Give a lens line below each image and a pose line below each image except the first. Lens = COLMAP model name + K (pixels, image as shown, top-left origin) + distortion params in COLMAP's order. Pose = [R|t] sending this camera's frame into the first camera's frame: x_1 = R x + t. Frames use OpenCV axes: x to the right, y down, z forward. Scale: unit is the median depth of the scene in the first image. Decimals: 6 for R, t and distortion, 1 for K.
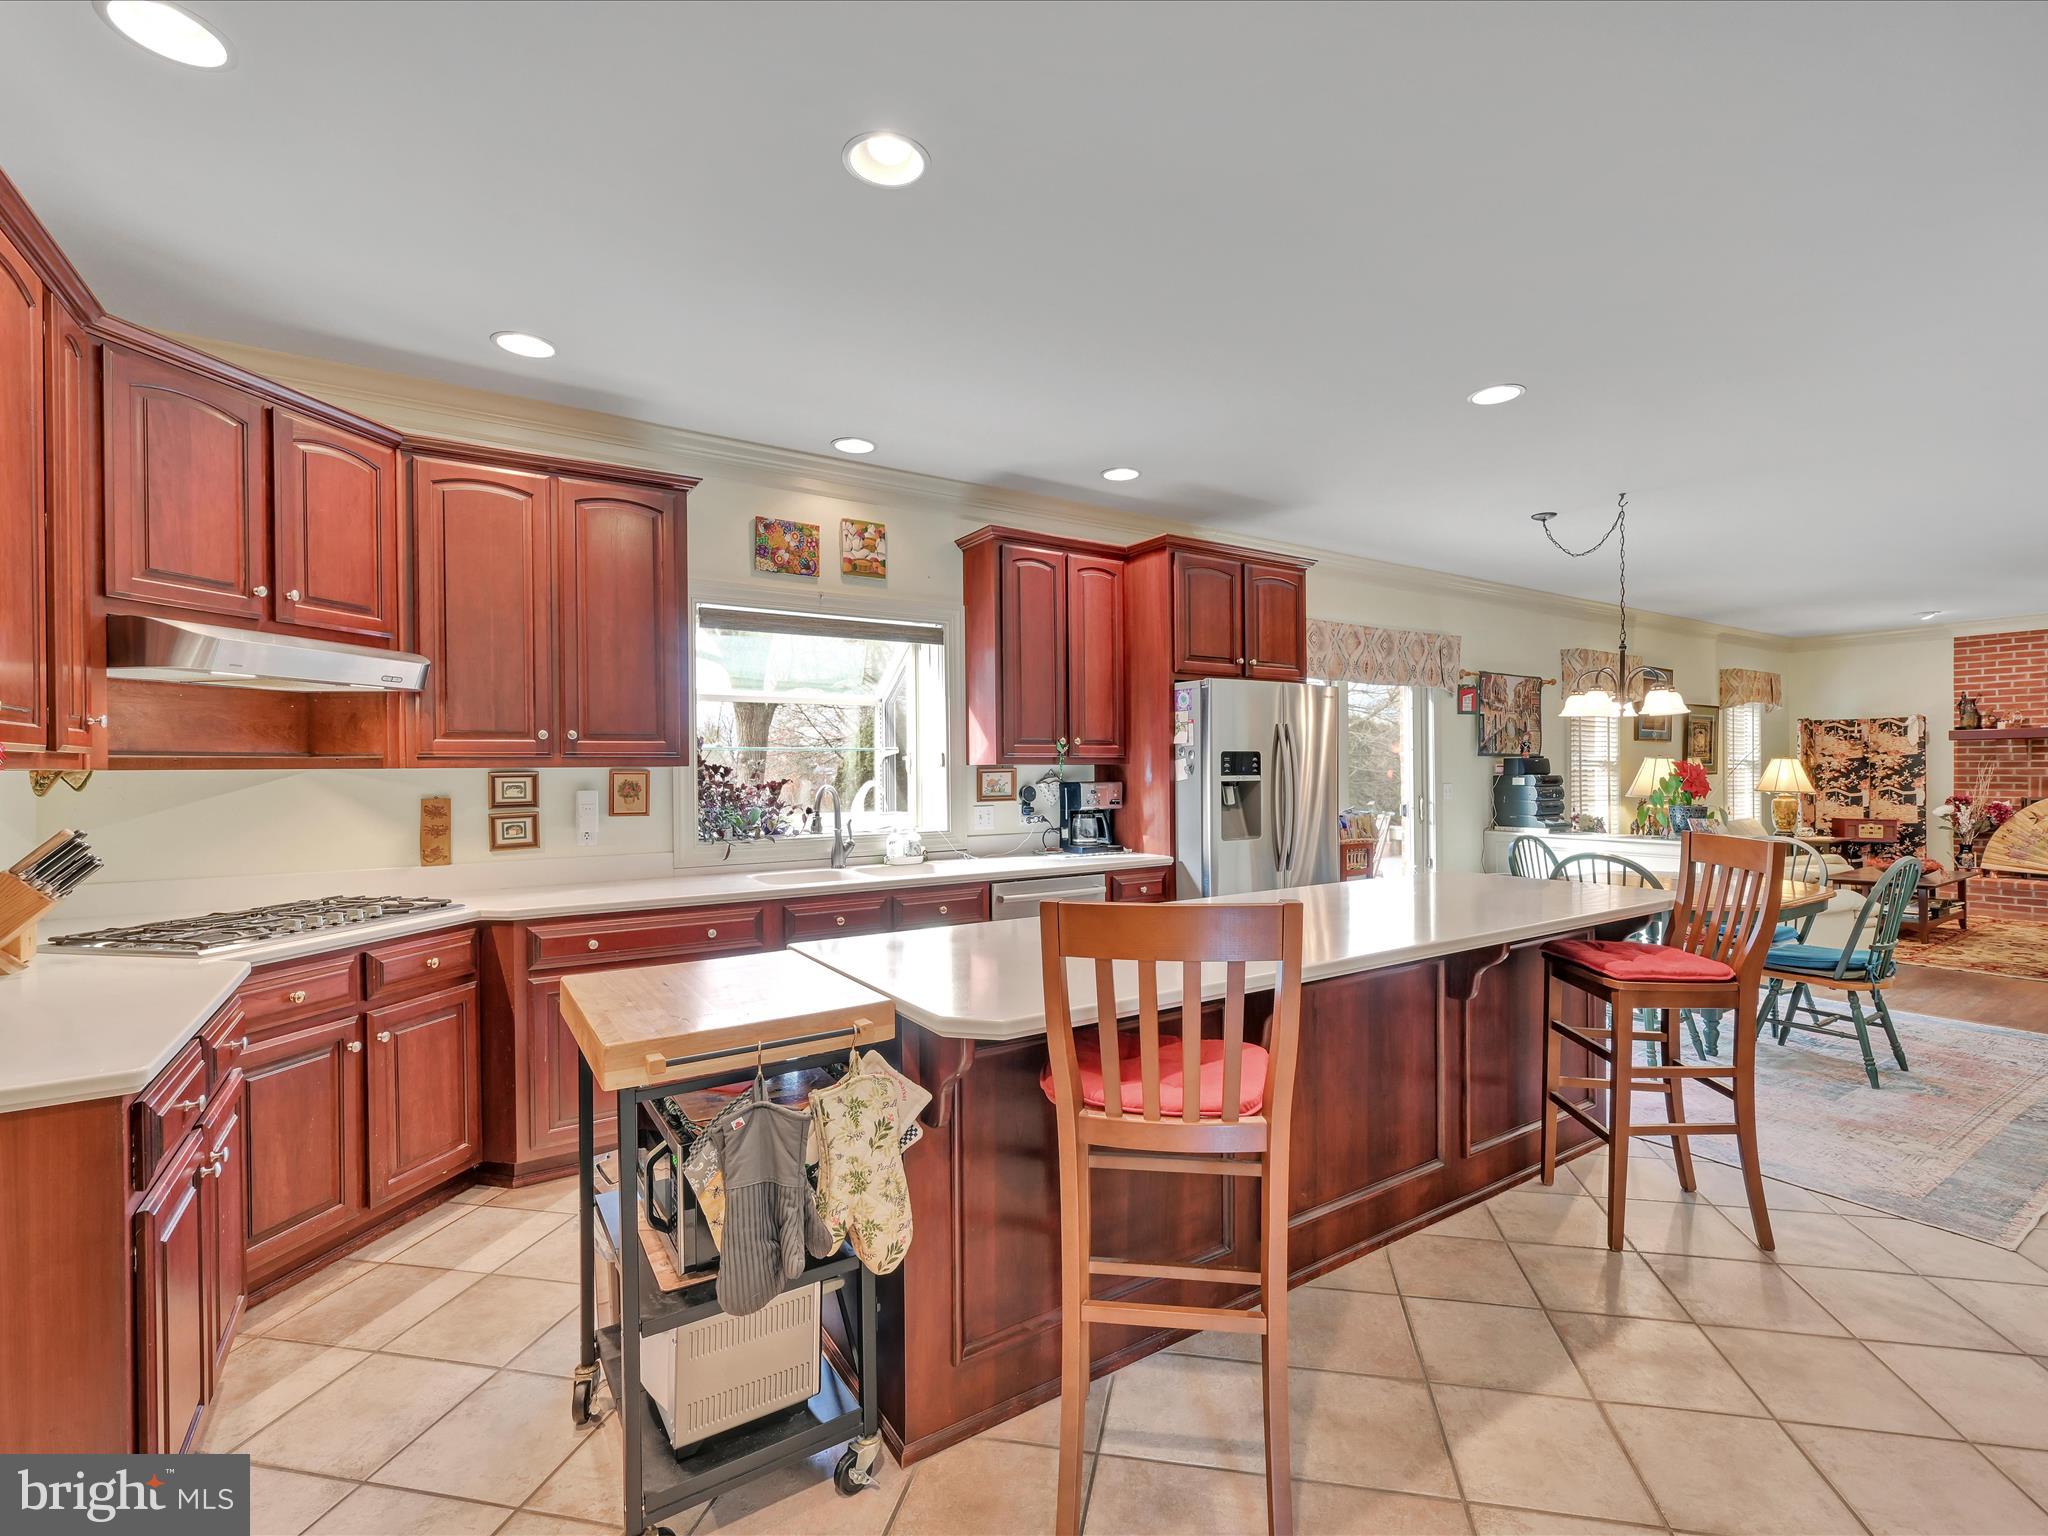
lens RADIAL K [[934.2, 0, 1063.0], [0, 934.2, 775.3], [0, 0, 1]] dist [-0.000279, -0.000150]
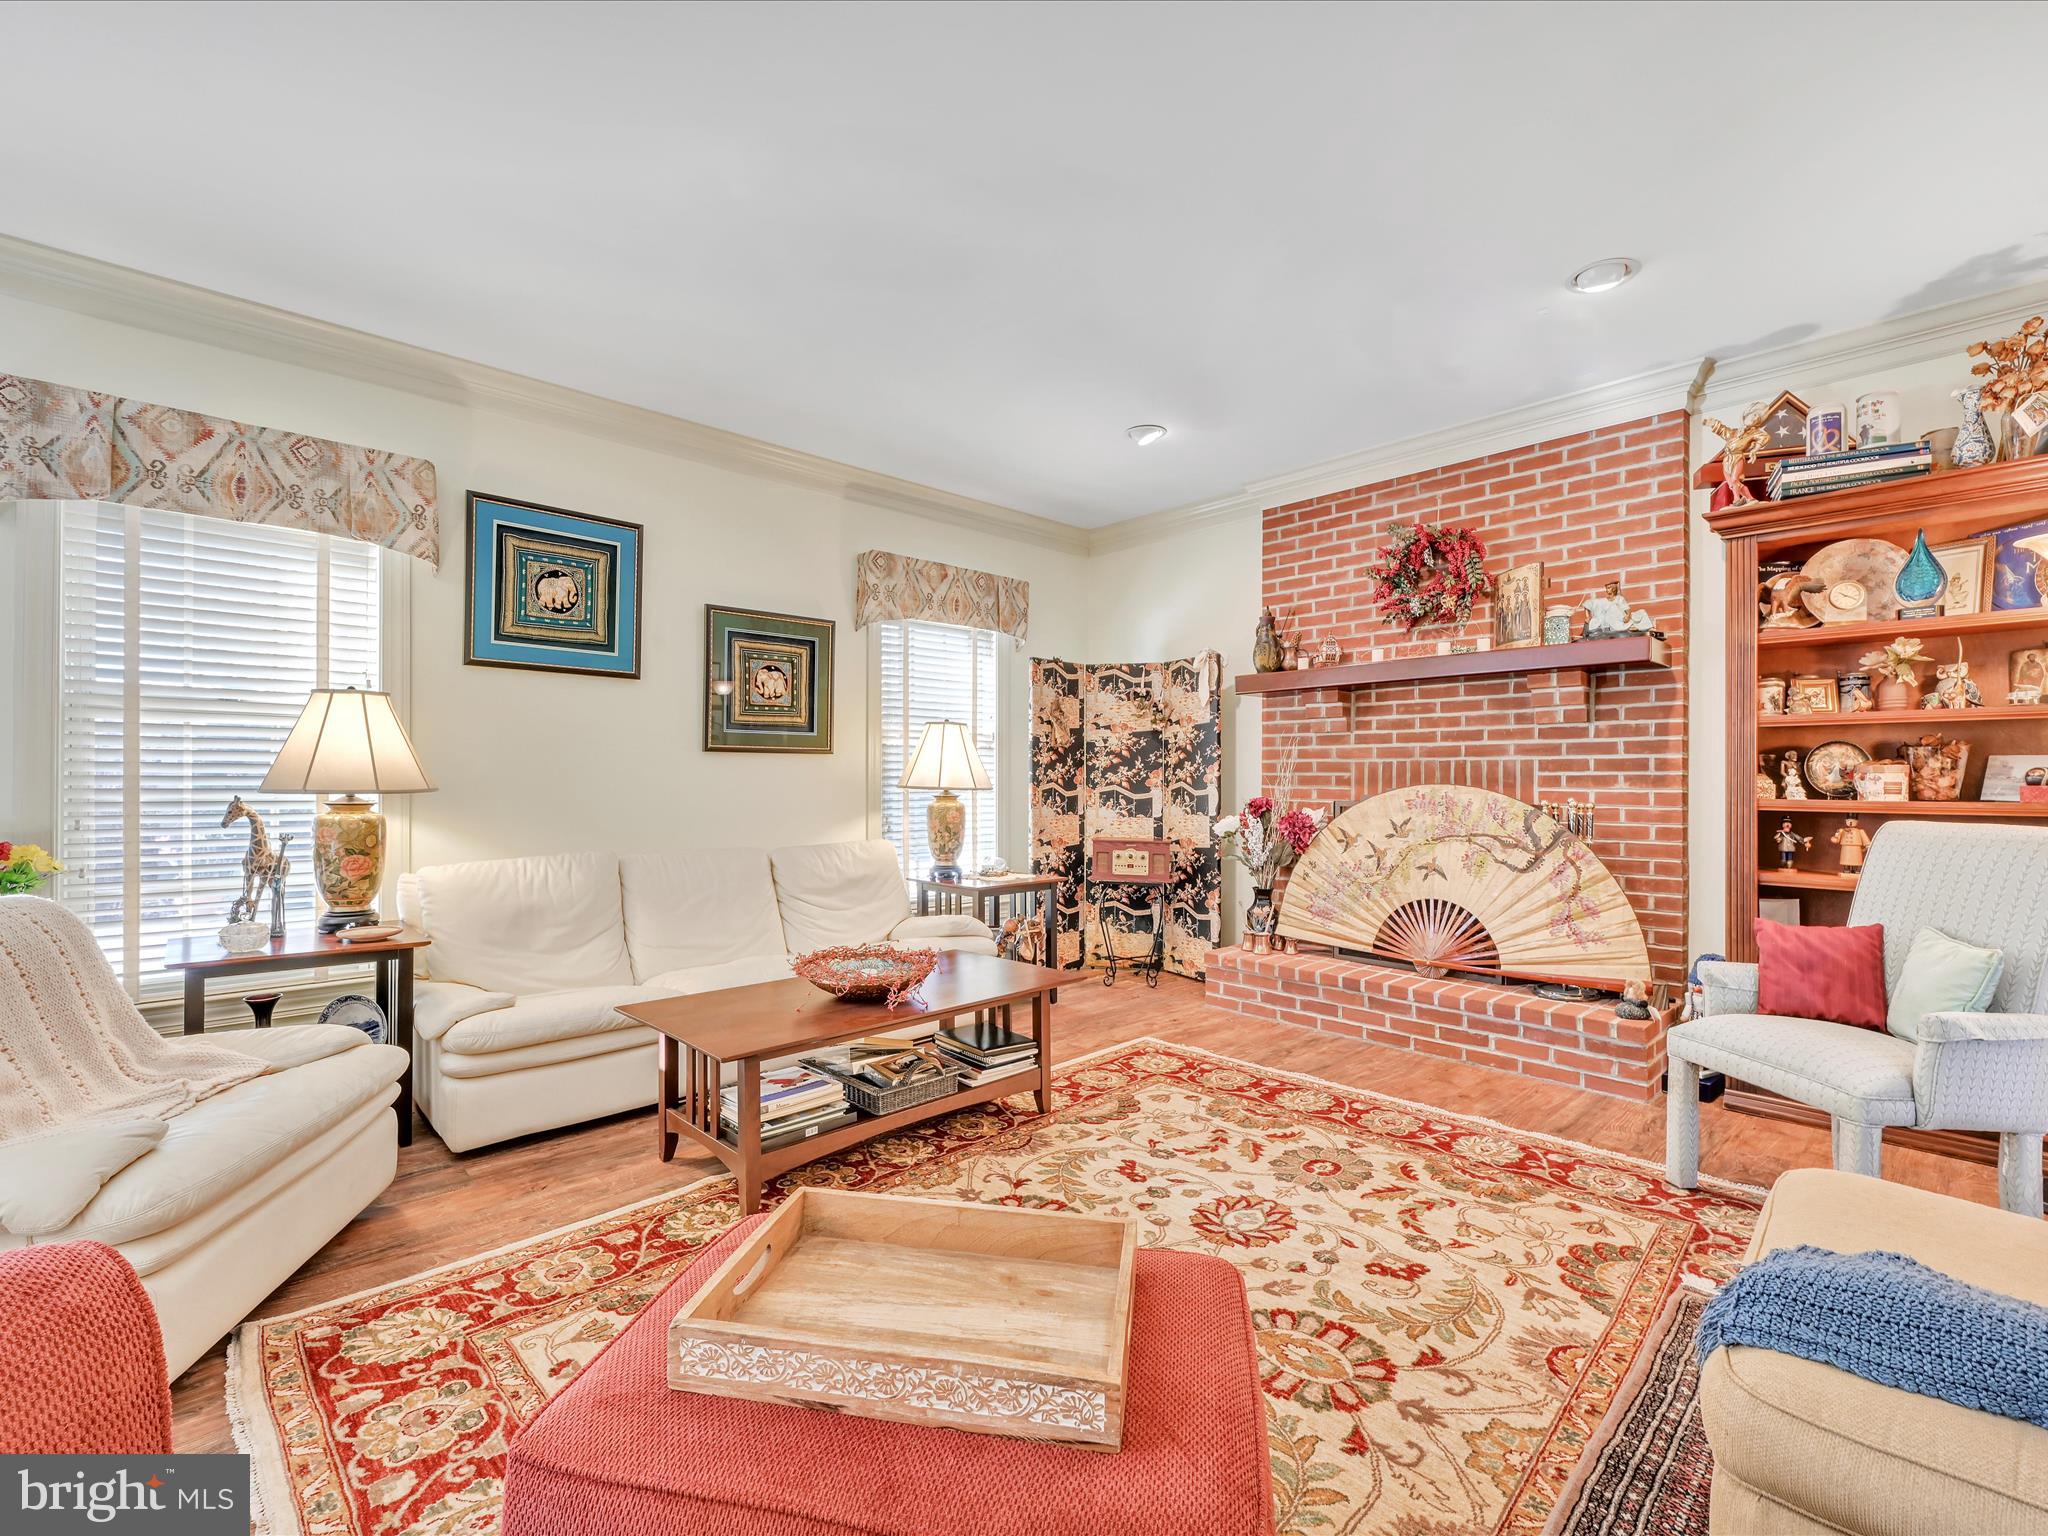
lens RADIAL K [[916.5, 0, 1031.9], [0, 916.5, 780.0], [0, 0, 1]] dist [0.001204, 0.000068]
pose [[0.987151, 0.010741, 0.159431, 0.733903], [-0.010121, 0.999938, -0.004700, 0.014933], [-0.159472, 0.003026, 0.987198, 0.488518]]
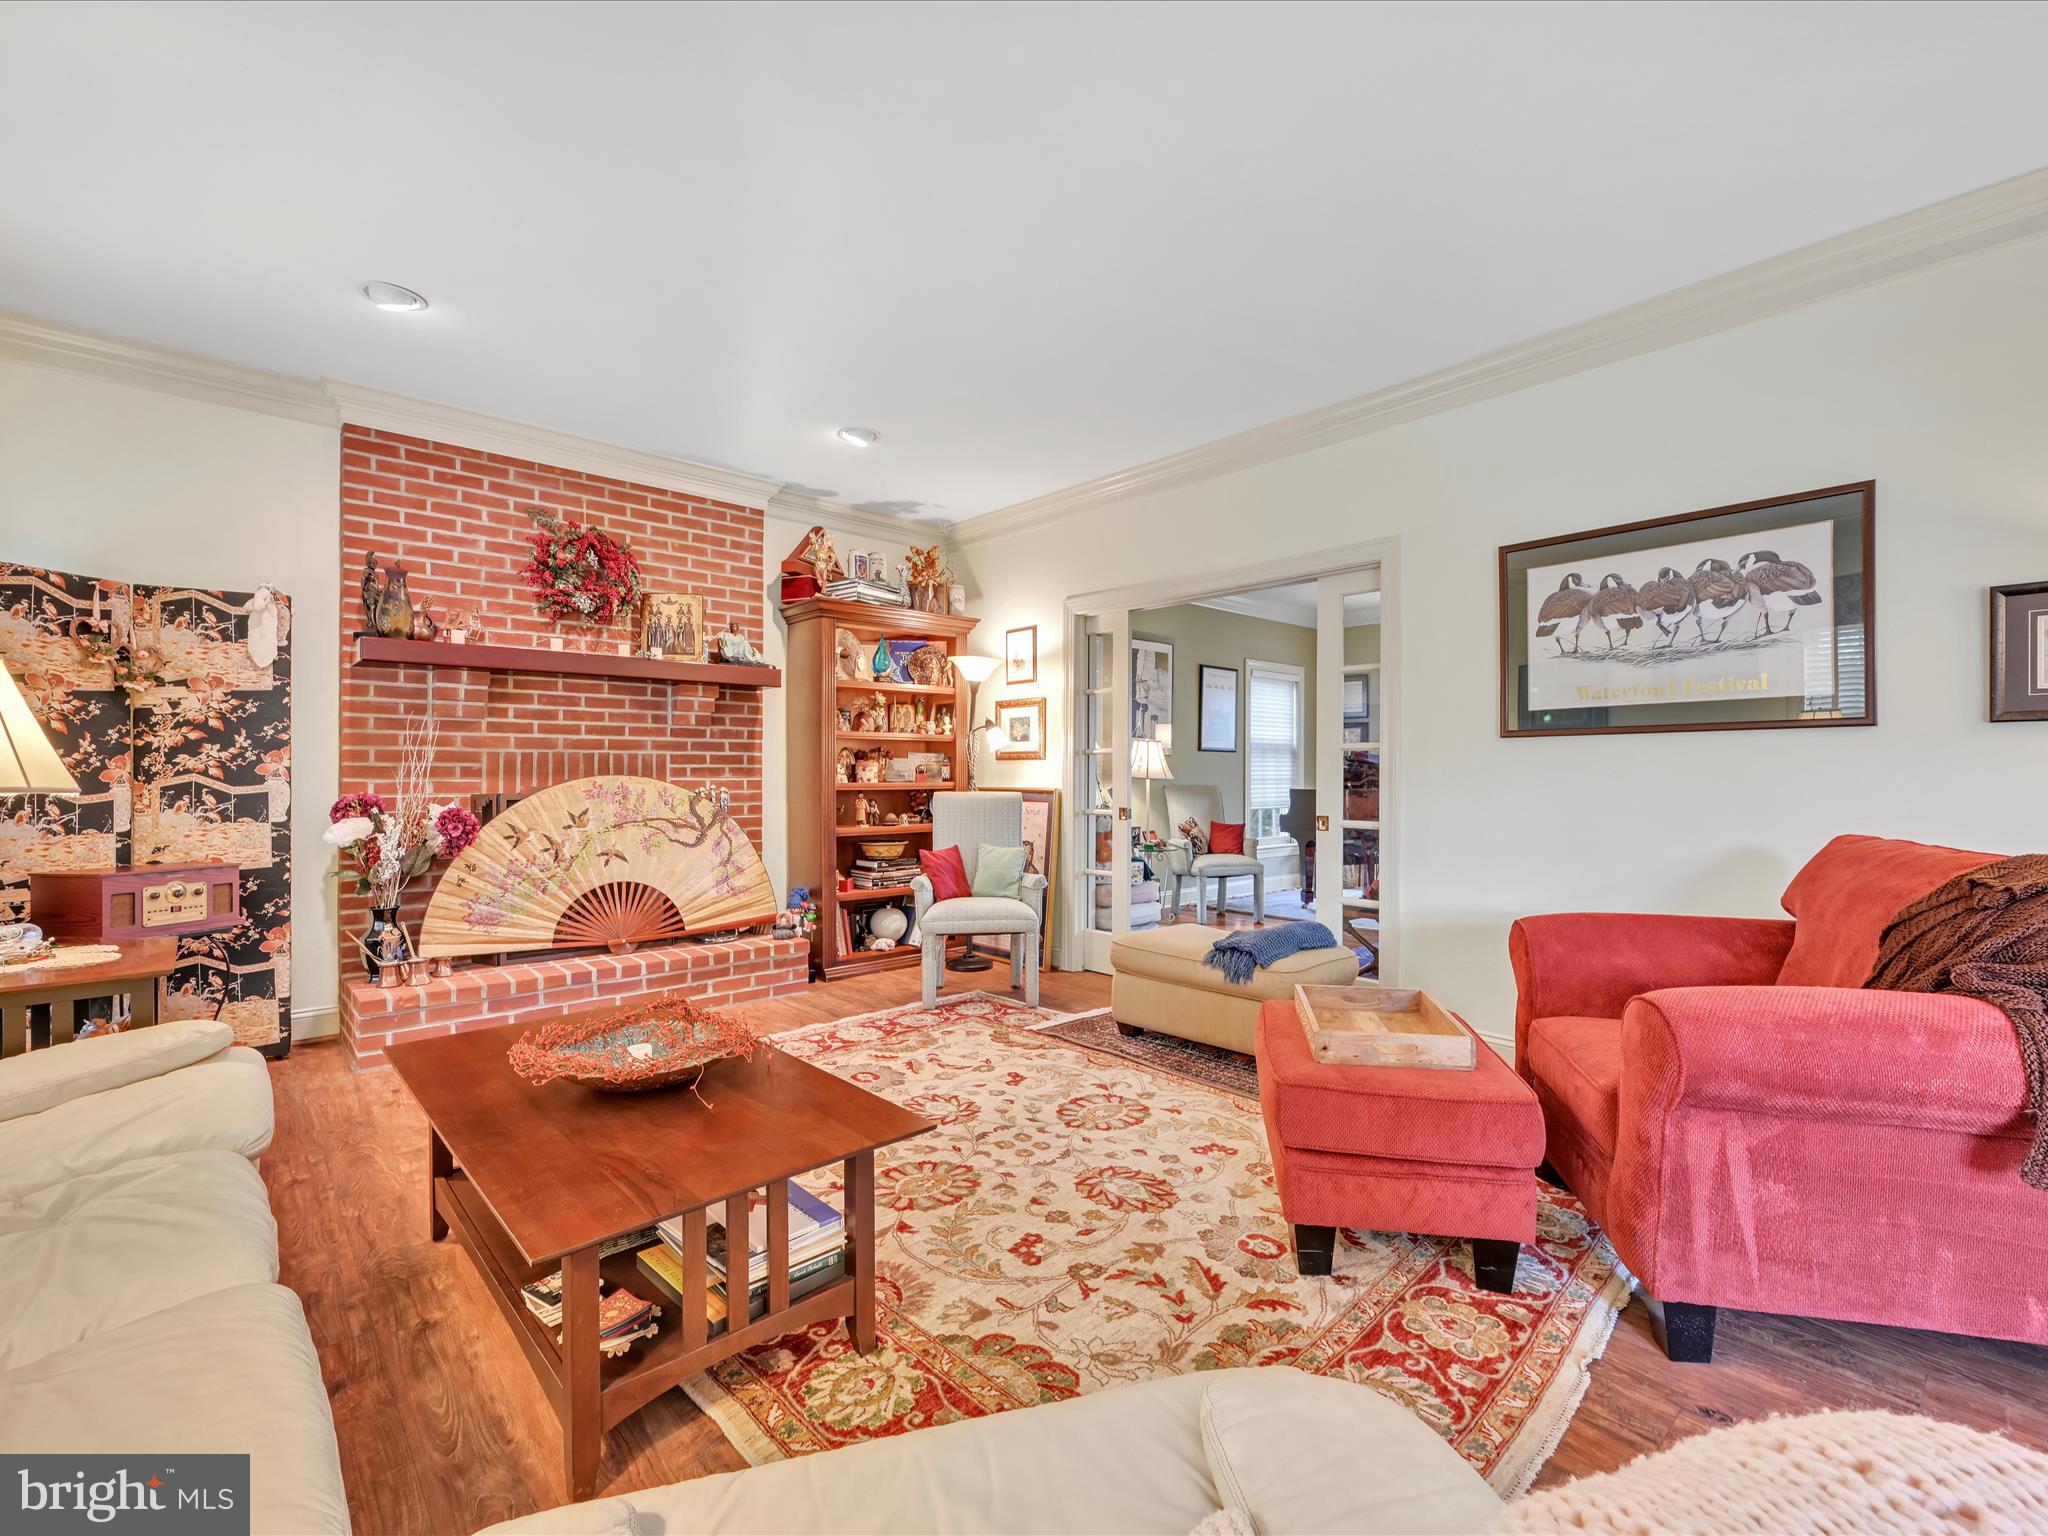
lens RADIAL K [[931.3, 0, 1015.0], [0, 931.3, 776.2], [0, 0, 1]] dist [0.000279, 0.000288]
pose [[-0.146222, 0.002315, 0.989249, 0.489540], [0.003141, 0.999993, -0.001876, 0.014995], [-0.989247, 0.002833, -0.146228, 0.758438]]
